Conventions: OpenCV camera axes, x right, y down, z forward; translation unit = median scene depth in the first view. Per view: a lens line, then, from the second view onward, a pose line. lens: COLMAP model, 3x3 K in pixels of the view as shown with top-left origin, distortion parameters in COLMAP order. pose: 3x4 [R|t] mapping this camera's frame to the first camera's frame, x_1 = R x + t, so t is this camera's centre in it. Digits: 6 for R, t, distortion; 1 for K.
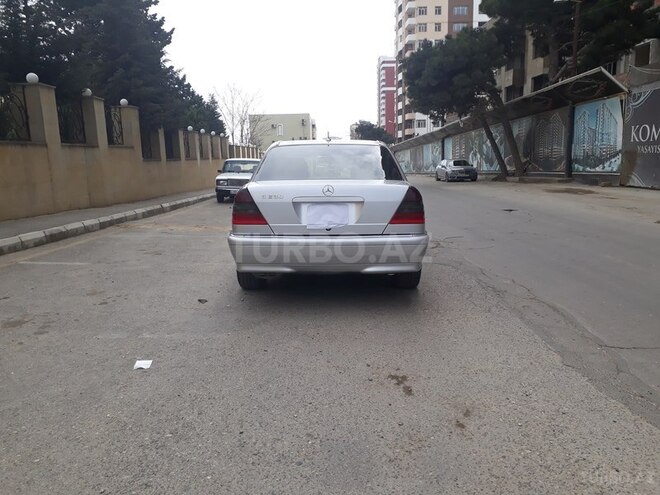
lens RADIAL K [[524.8, 0, 330.0], [0, 524.8, 247.5], [0, 0, 1]] dist [0.027058, -0.044496]
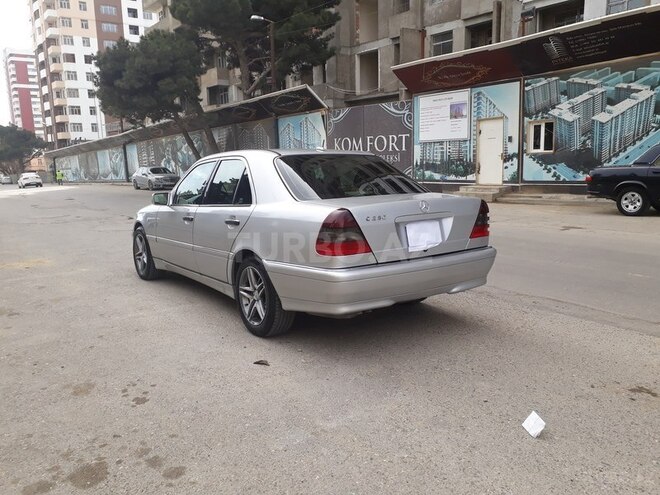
lens RADIAL K [[524.8, 0, 330.0], [0, 524.8, 247.5], [0, 0, 1]] dist [0.027058, -0.044496]
pose [[0.807592, -0.093943, 0.582212, -0.122978], [0.101182, 0.994664, 0.020143, -0.013989], [-0.580997, 0.042642, 0.812788, 0.069246]]
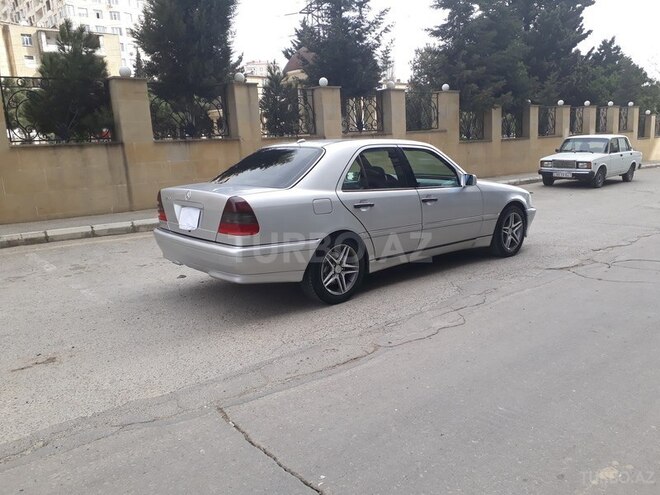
lens RADIAL K [[524.8, 0, 330.0], [0, 524.8, 247.5], [0, 0, 1]] dist [0.027058, -0.044496]
pose [[0.653953, 0.128824, -0.745487, 0.192185], [-0.089606, 0.991648, 0.092759, -0.024455], [0.751210, 0.006140, 0.660034, 0.091809]]
